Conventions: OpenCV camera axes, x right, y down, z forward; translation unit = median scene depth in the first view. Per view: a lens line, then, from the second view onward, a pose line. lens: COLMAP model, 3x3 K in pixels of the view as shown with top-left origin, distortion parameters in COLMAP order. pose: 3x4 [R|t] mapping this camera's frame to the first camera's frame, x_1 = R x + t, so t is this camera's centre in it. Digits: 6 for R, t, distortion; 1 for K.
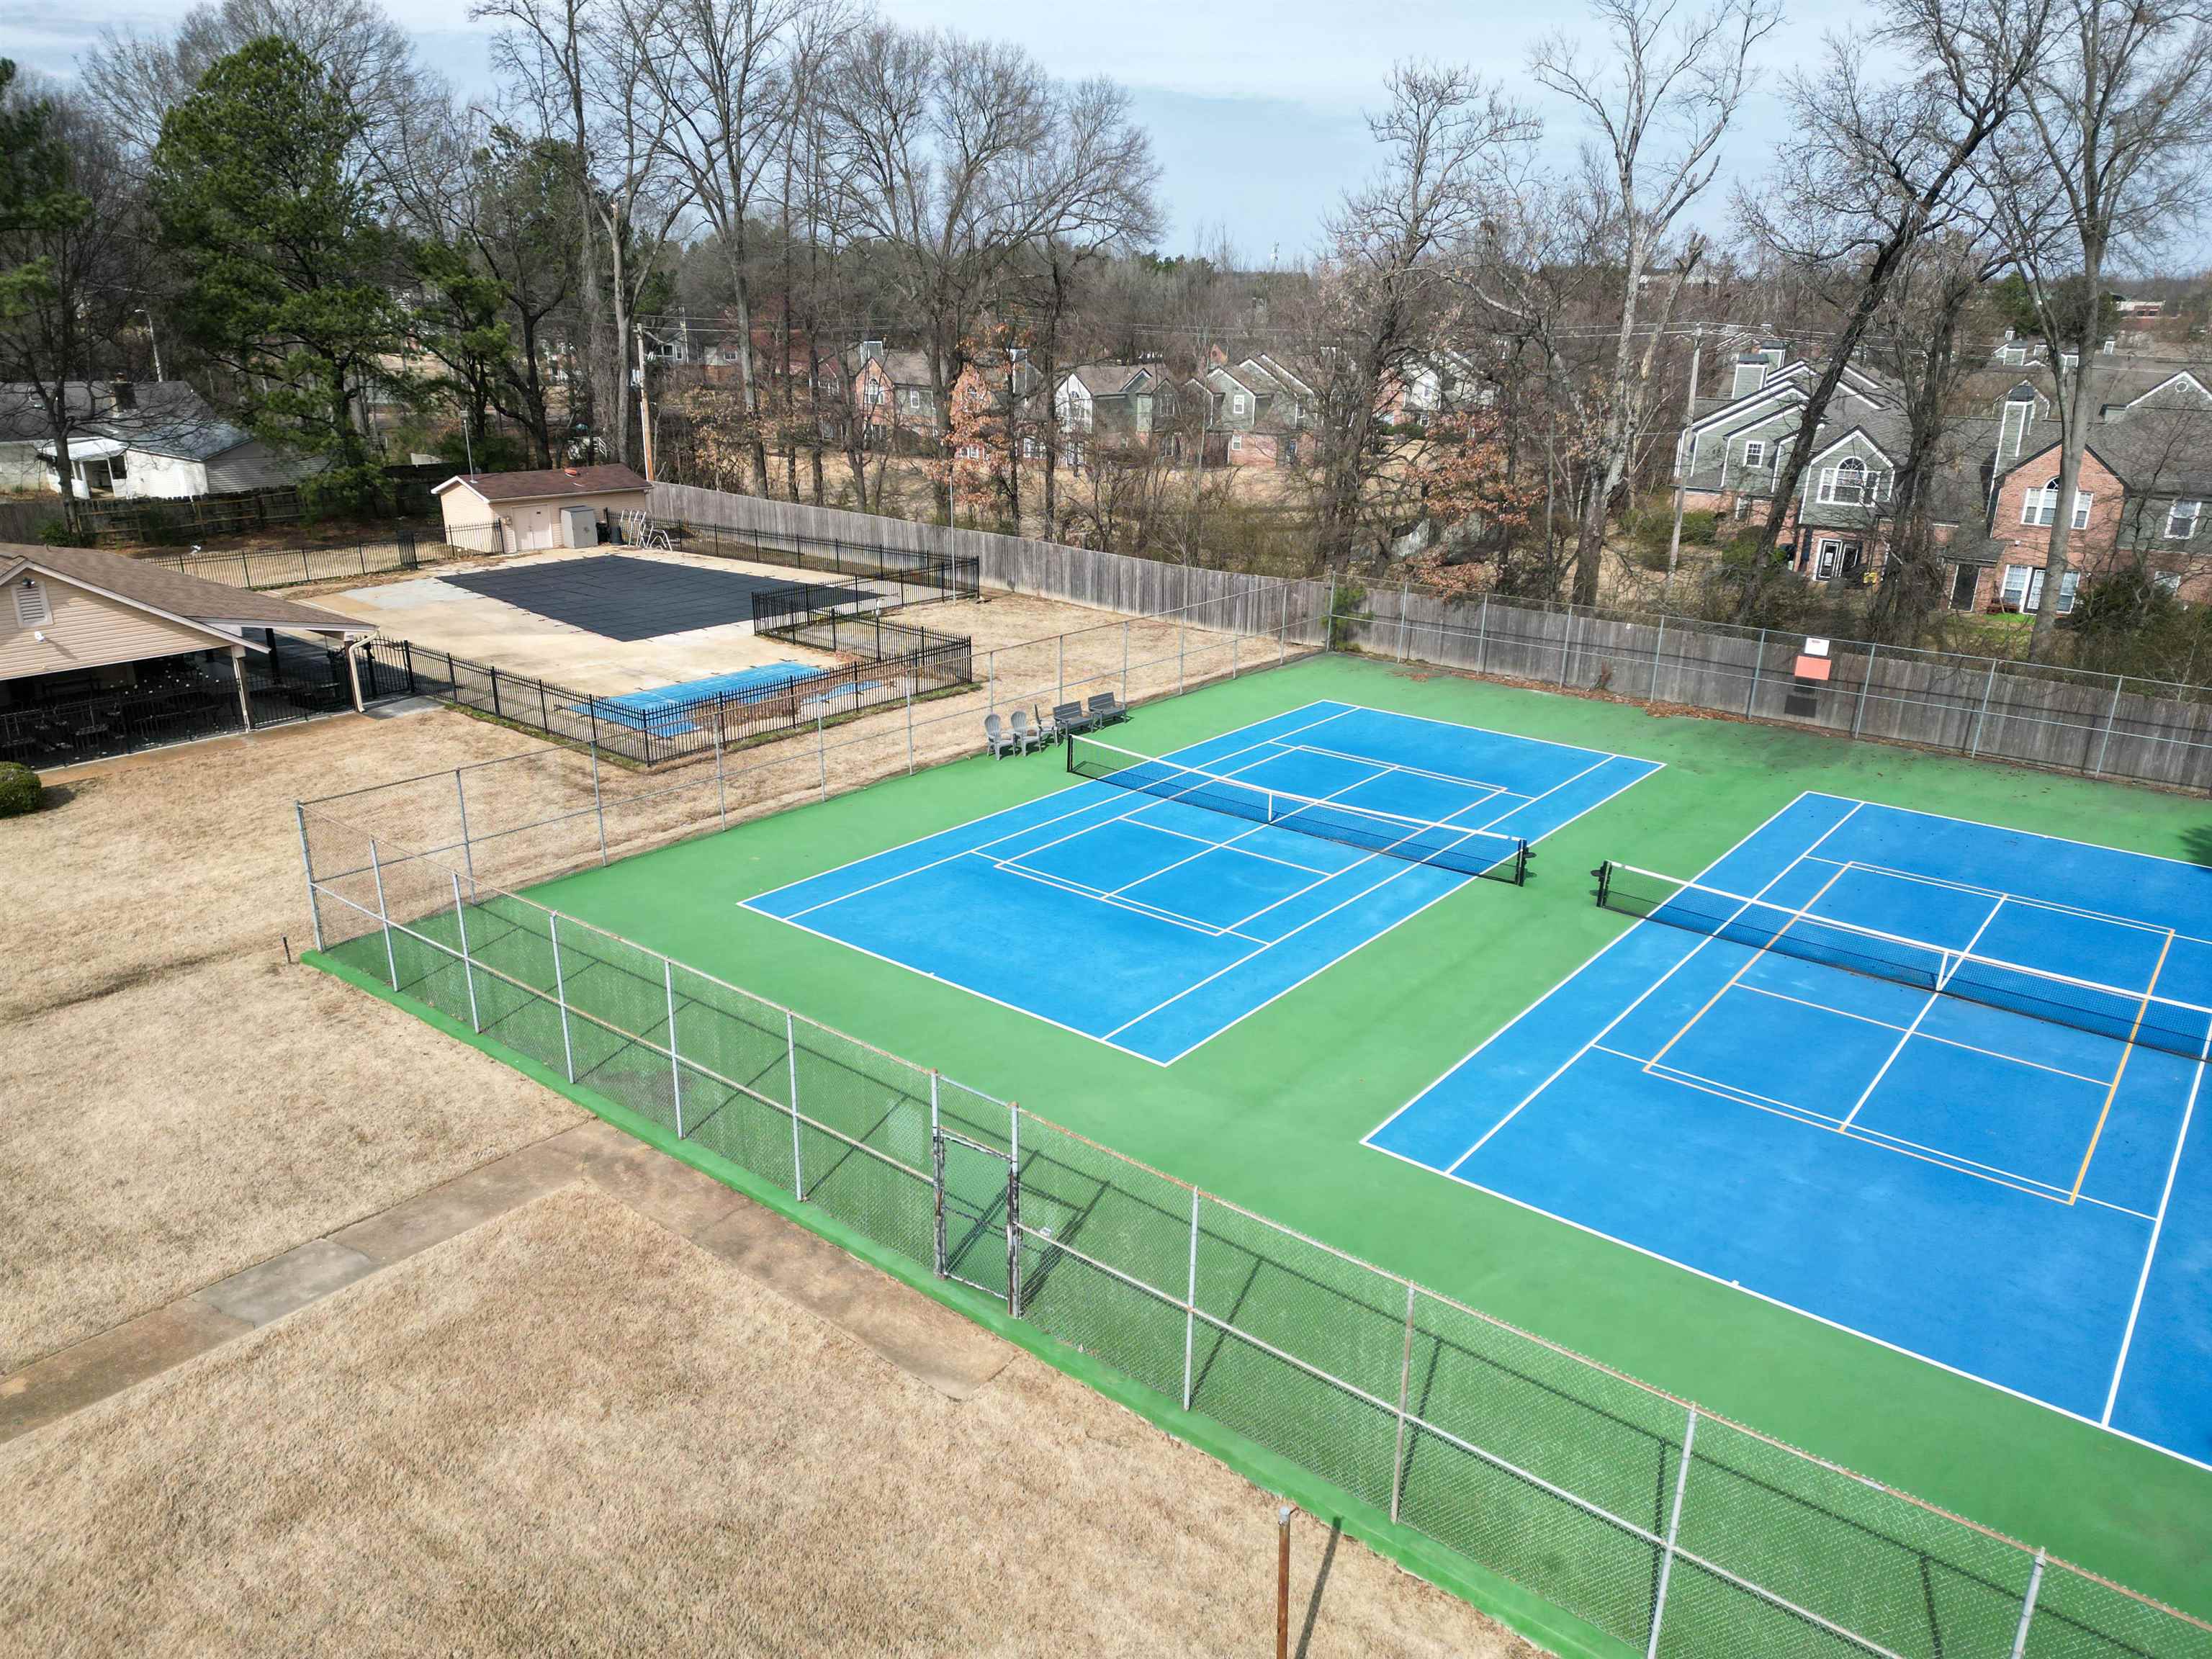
lens RADIAL K [[1516.4, 0, 1107.6], [0, 1516.4, 833.1], [0, 0, 1]] dist [0.034270, -0.010750]
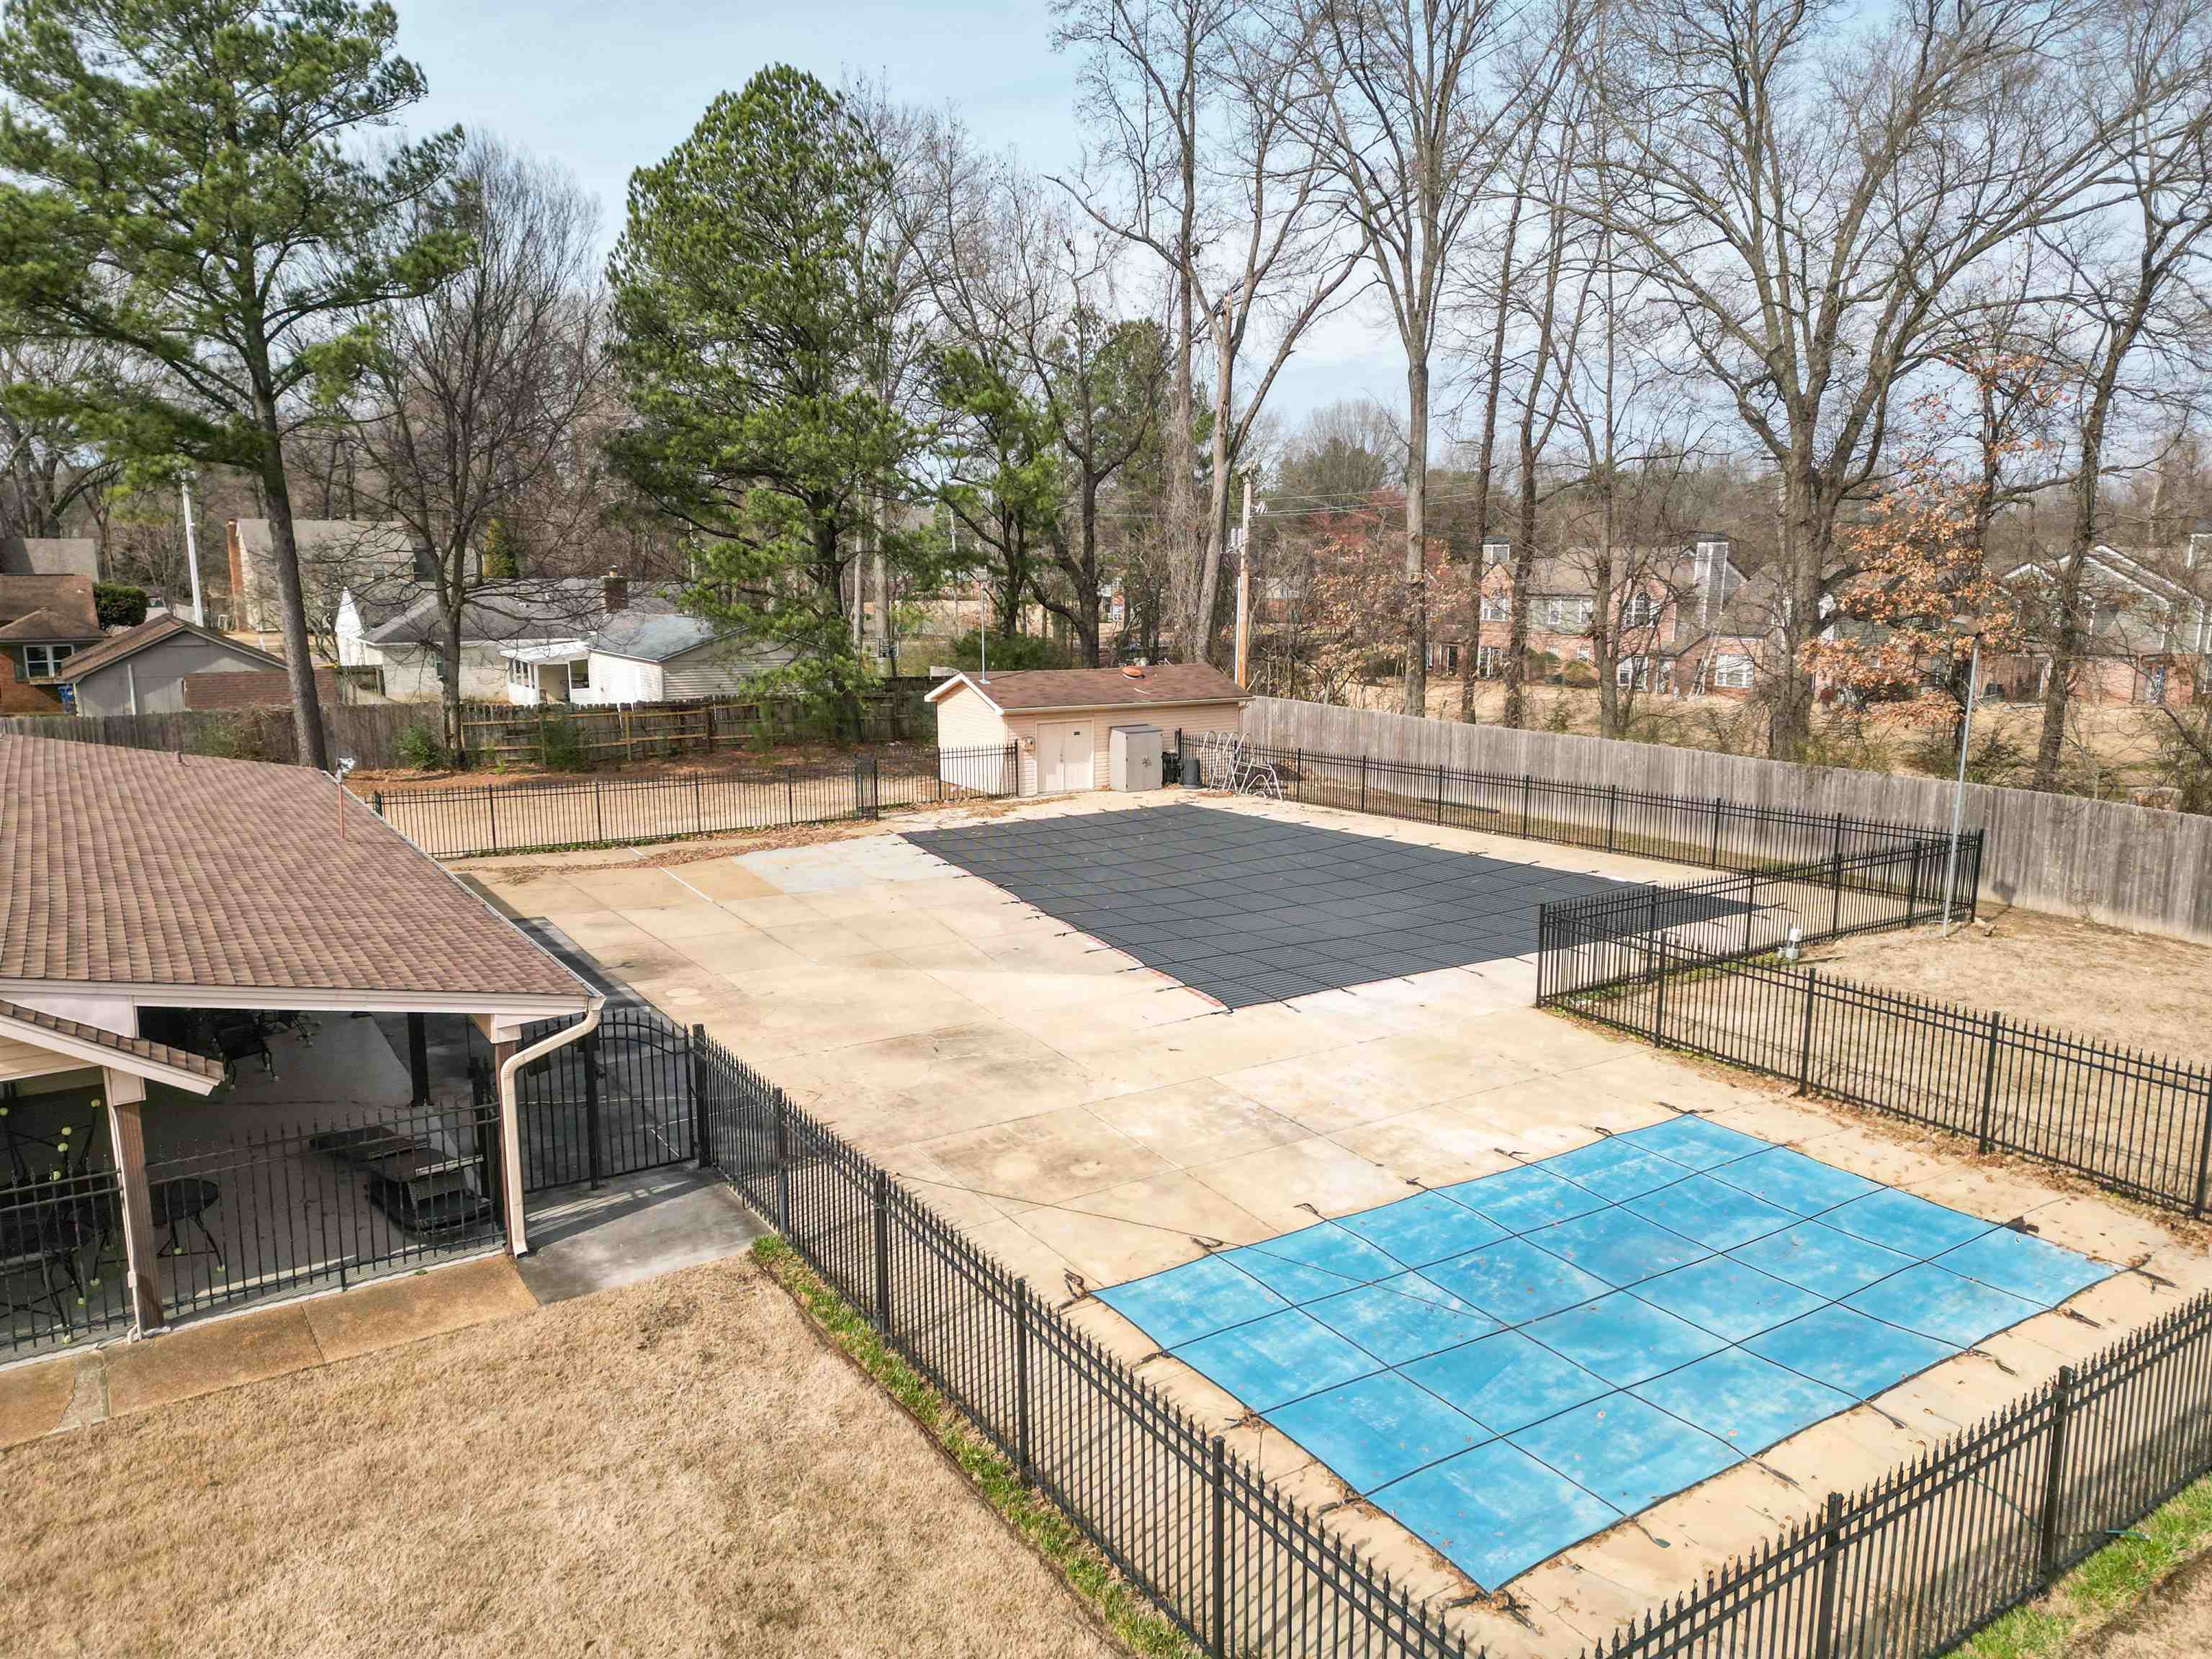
lens RADIAL K [[1516.4, 0, 1103.9], [0, 1516.4, 847.0], [0, 0, 1]] dist [0.034270, -0.010750]
pose [[0.944824, 0.041606, -0.324927, -0.167823], [-0.091112, 0.986140, -0.138663, -0.083592], [0.314654, 0.160616, 0.935519, 0.453789]]
